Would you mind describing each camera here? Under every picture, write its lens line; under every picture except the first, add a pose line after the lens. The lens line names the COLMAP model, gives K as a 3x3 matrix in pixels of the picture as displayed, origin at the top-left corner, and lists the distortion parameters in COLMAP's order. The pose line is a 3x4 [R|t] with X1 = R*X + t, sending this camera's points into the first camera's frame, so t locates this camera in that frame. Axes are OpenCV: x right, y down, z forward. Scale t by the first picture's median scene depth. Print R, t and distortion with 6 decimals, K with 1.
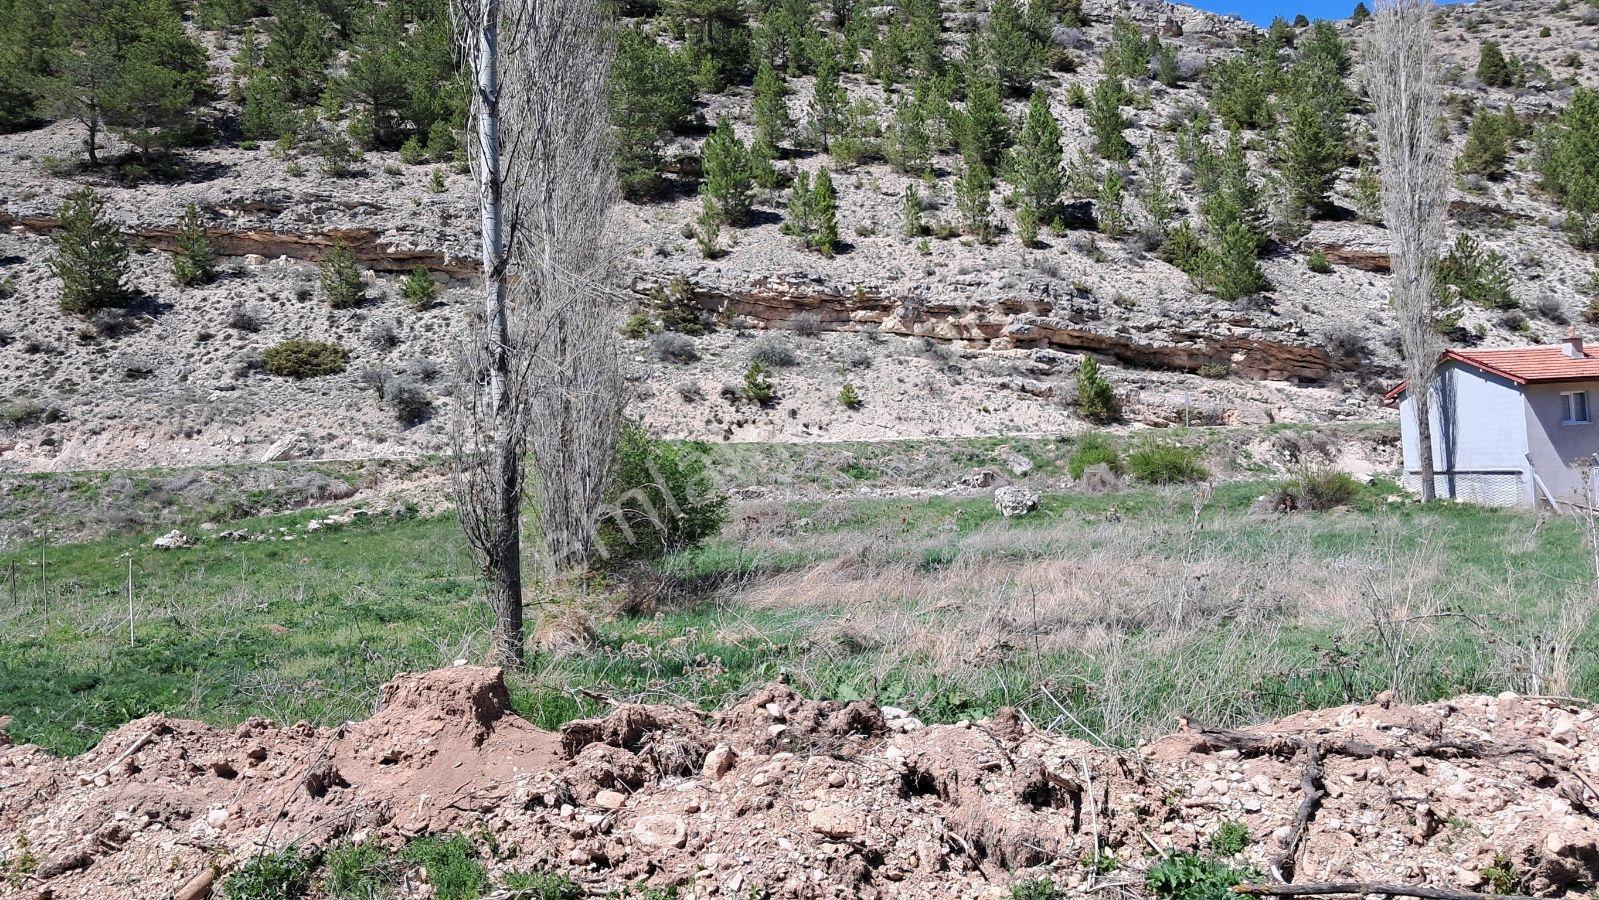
lens RADIAL K [[1238.5, 0, 796.4], [0, 1238.5, 449.1], [0, 0, 1]] dist [0.030456, -0.041561]
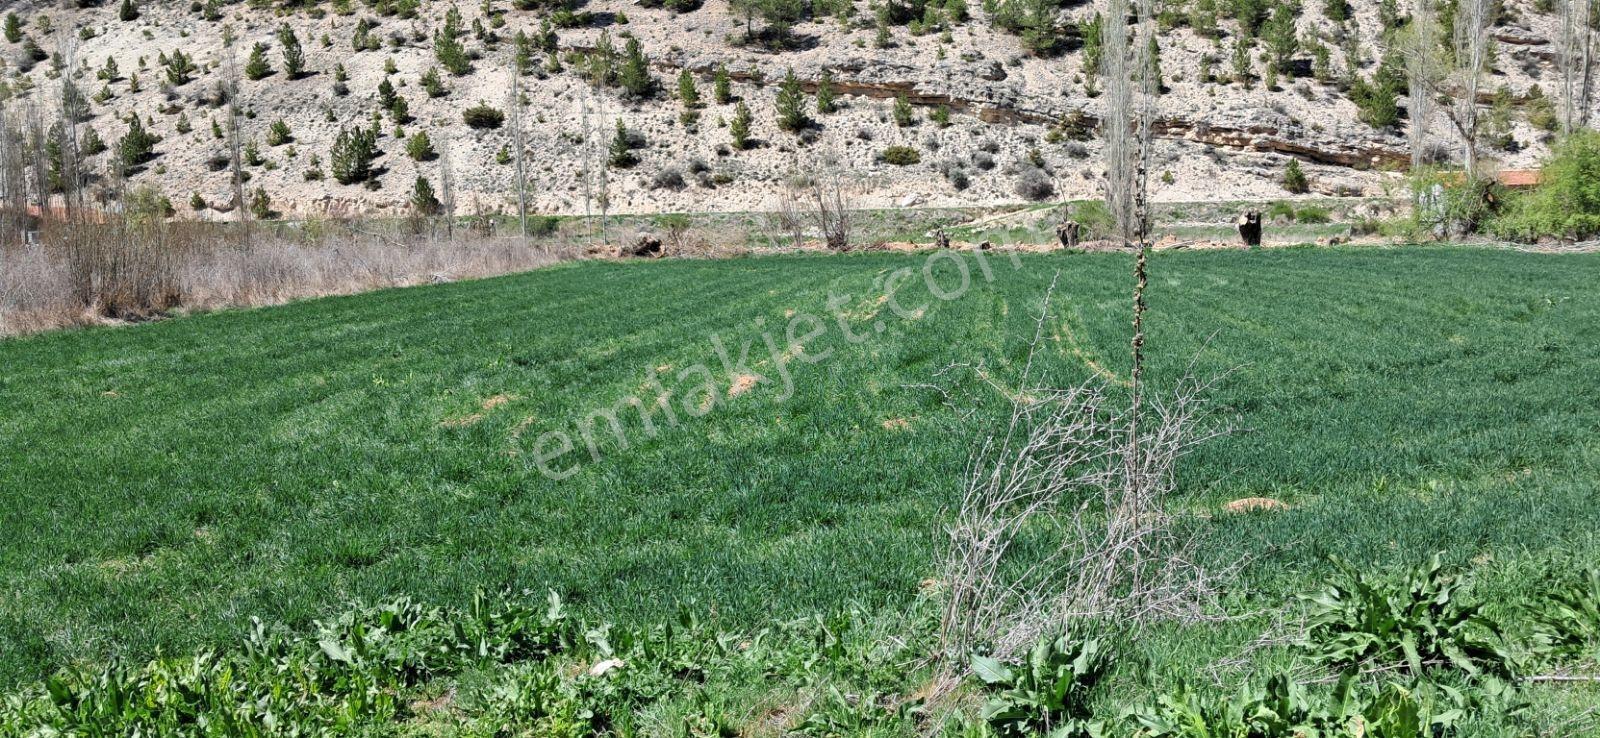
lens RADIAL K [[1239.6, 0, 816.1], [0, 1239.6, 368.1], [0, 0, 1]] dist [0.048330, -0.080470]
pose [[0.982663, 0.045068, -0.179839, -0.133756], [-0.017665, 0.988352, 0.151160, -0.029344], [0.184557, -0.145362, 0.972013, -1.065453]]
